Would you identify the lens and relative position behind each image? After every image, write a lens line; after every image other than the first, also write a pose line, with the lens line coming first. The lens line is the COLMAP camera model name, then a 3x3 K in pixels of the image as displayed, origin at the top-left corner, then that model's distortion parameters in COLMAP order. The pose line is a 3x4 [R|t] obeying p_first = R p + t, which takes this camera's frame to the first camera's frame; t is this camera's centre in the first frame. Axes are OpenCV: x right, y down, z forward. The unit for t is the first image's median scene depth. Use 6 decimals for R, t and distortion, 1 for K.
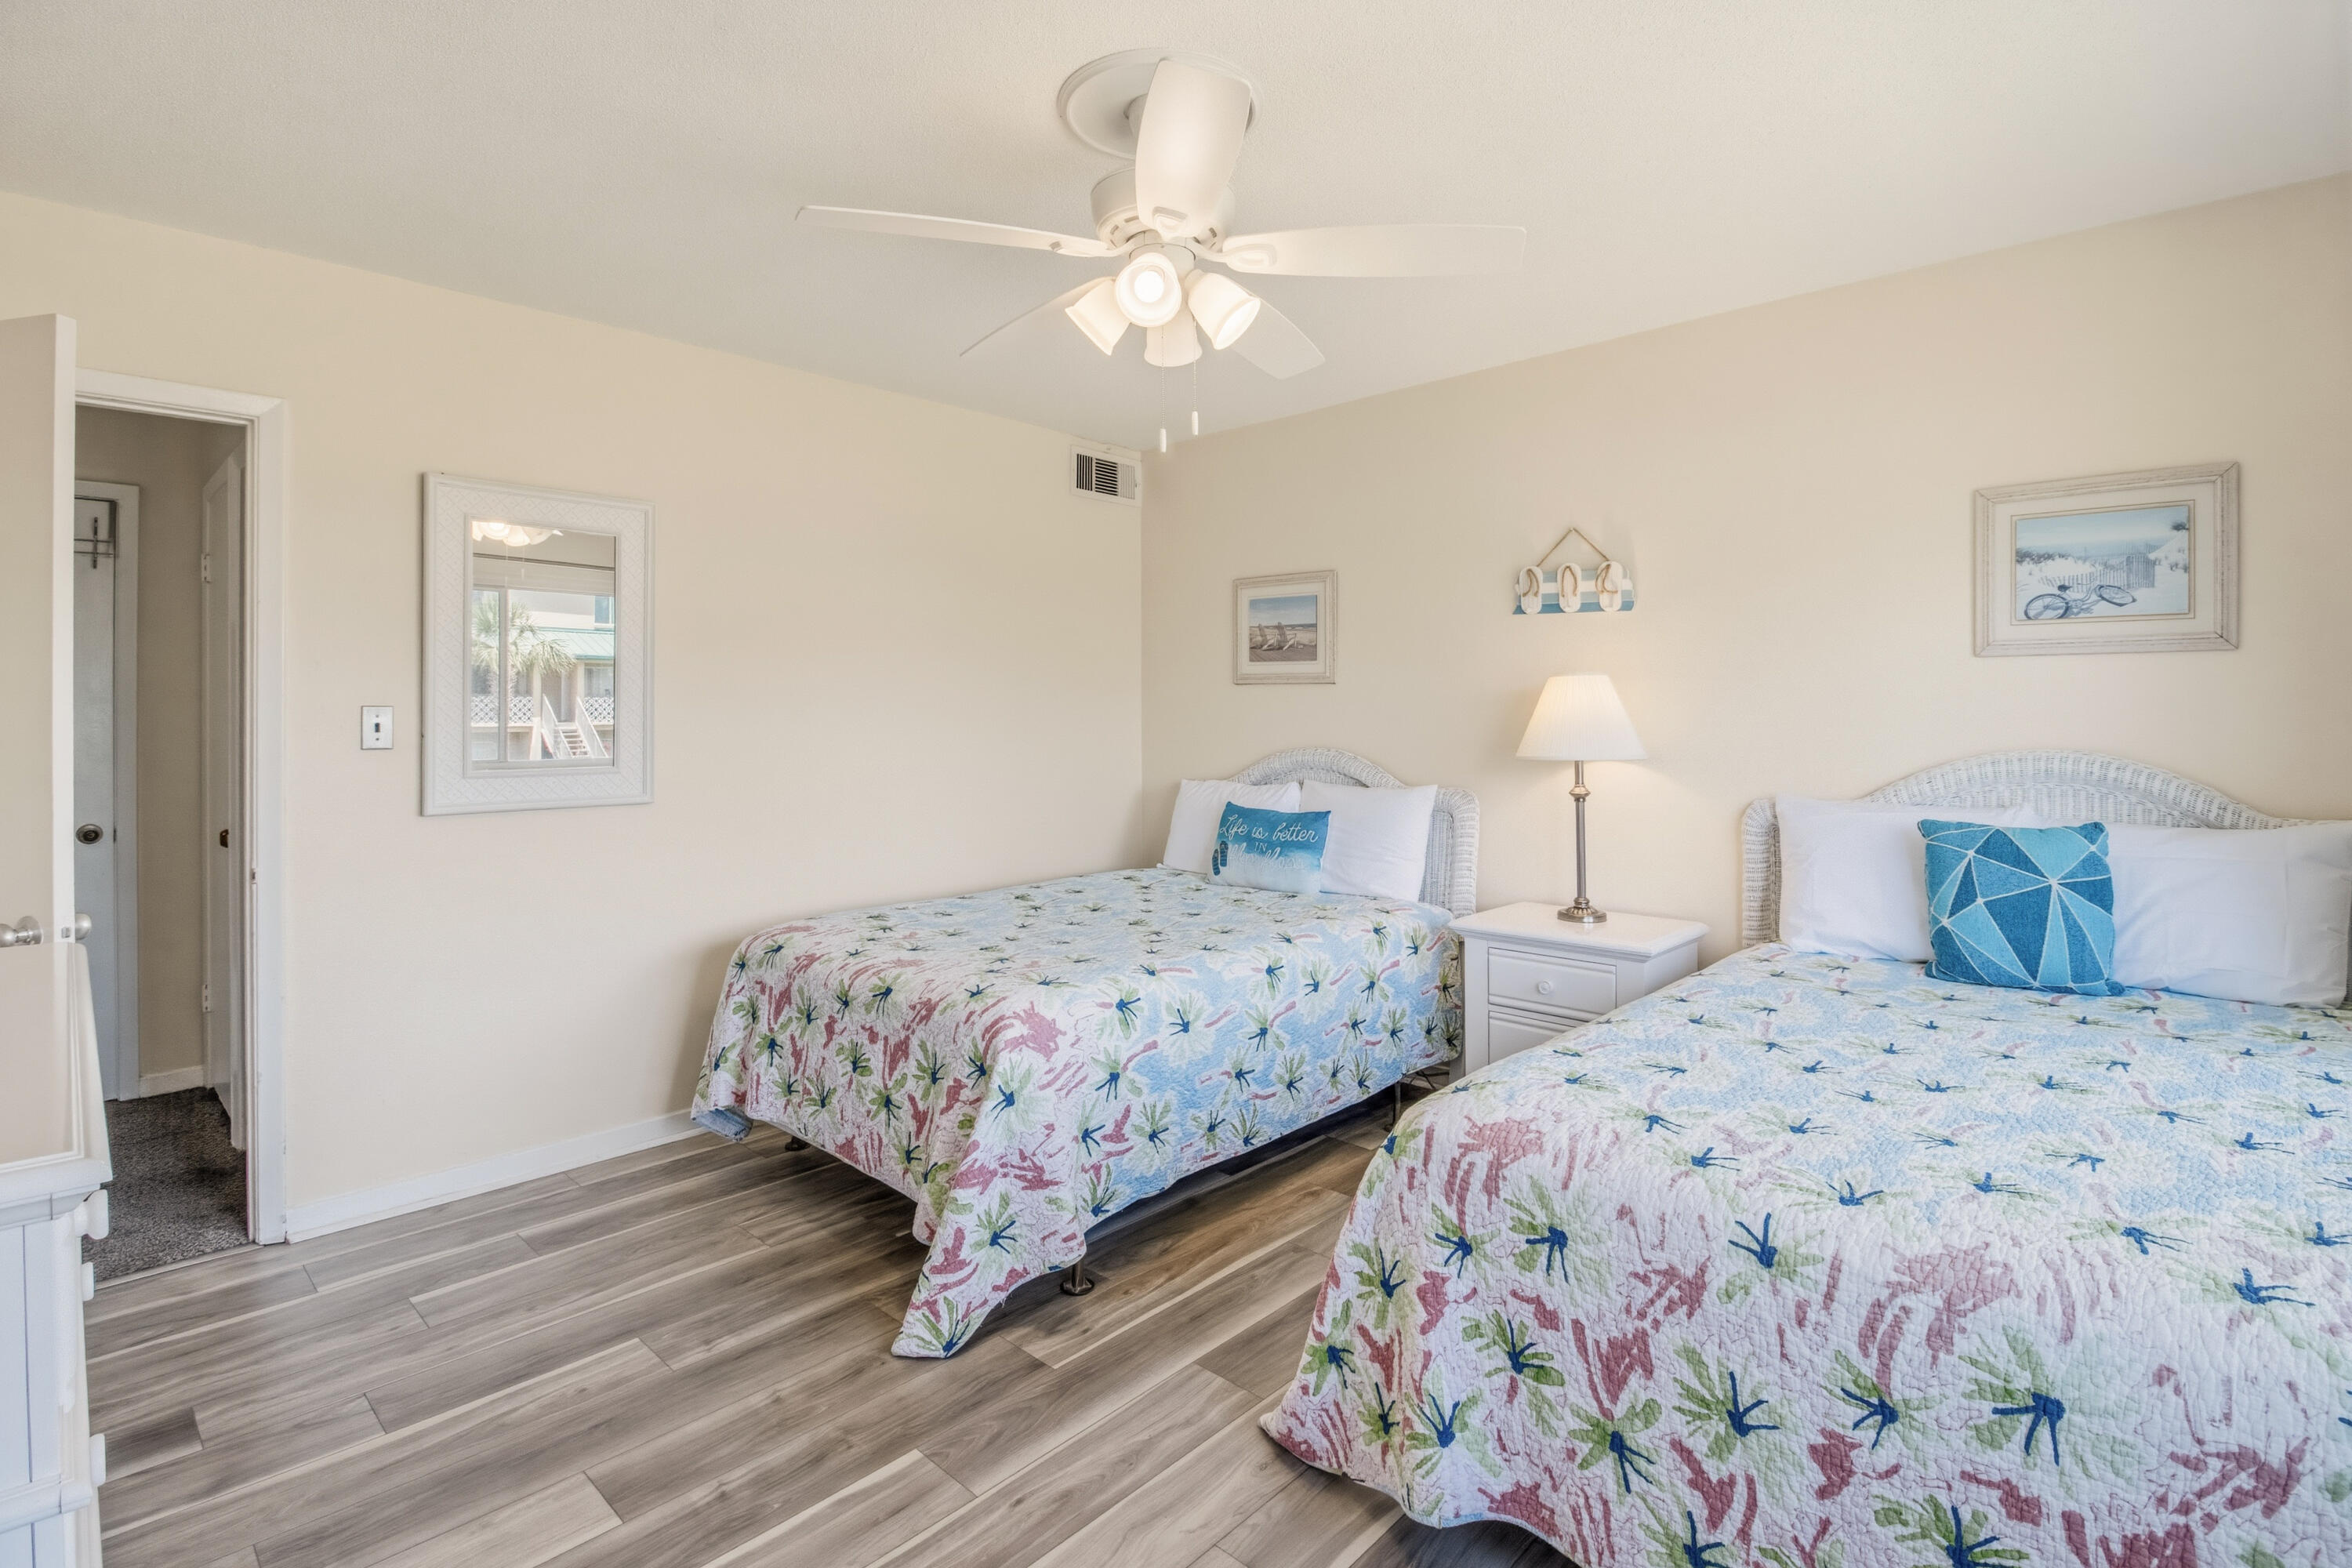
lens RADIAL K [[1102.5, 0, 1158.3], [0, 1102.5, 712.2], [0, 0, 1]] dist [-0.009671, -0.008442]
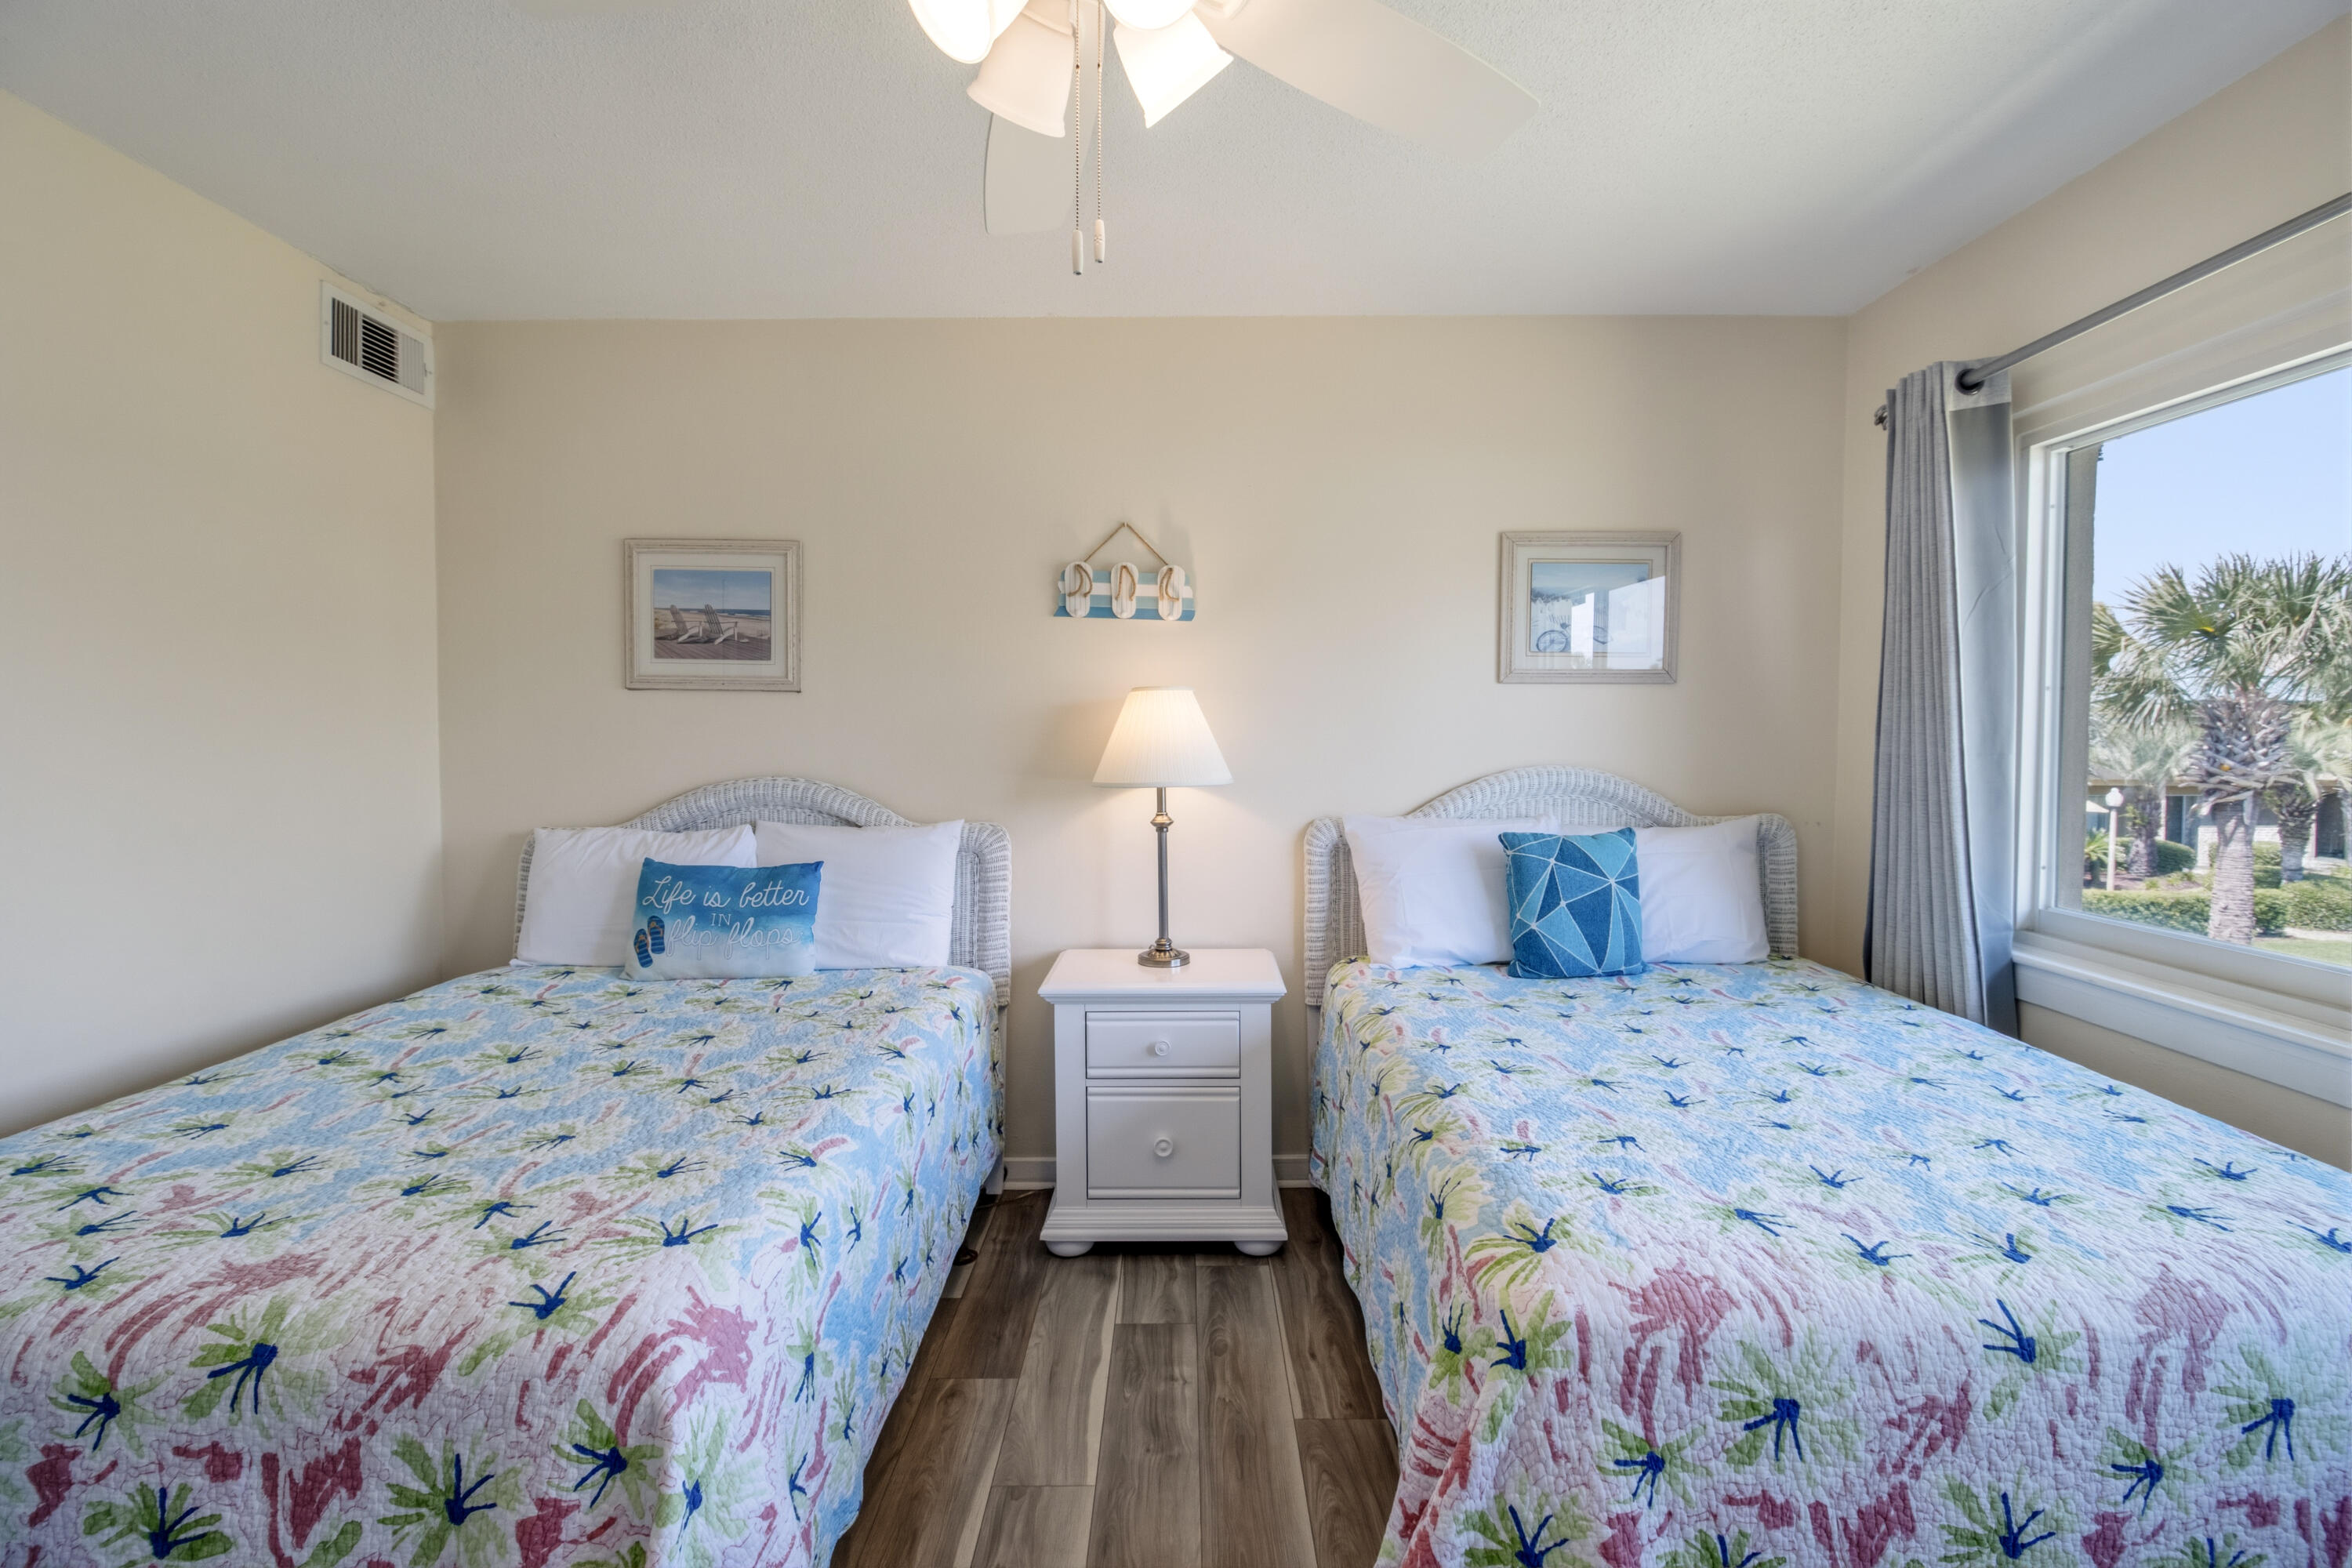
lens RADIAL K [[1102.5, 0, 1183.5], [0, 1102.5, 771.1], [0, 0, 1]] dist [-0.009671, -0.008442]
pose [[0.723073, -0.023149, 0.690384, -0.291685], [-0.004212, 0.999272, 0.037917, -0.002305], [-0.690759, -0.030325, 0.722449, 0.460312]]
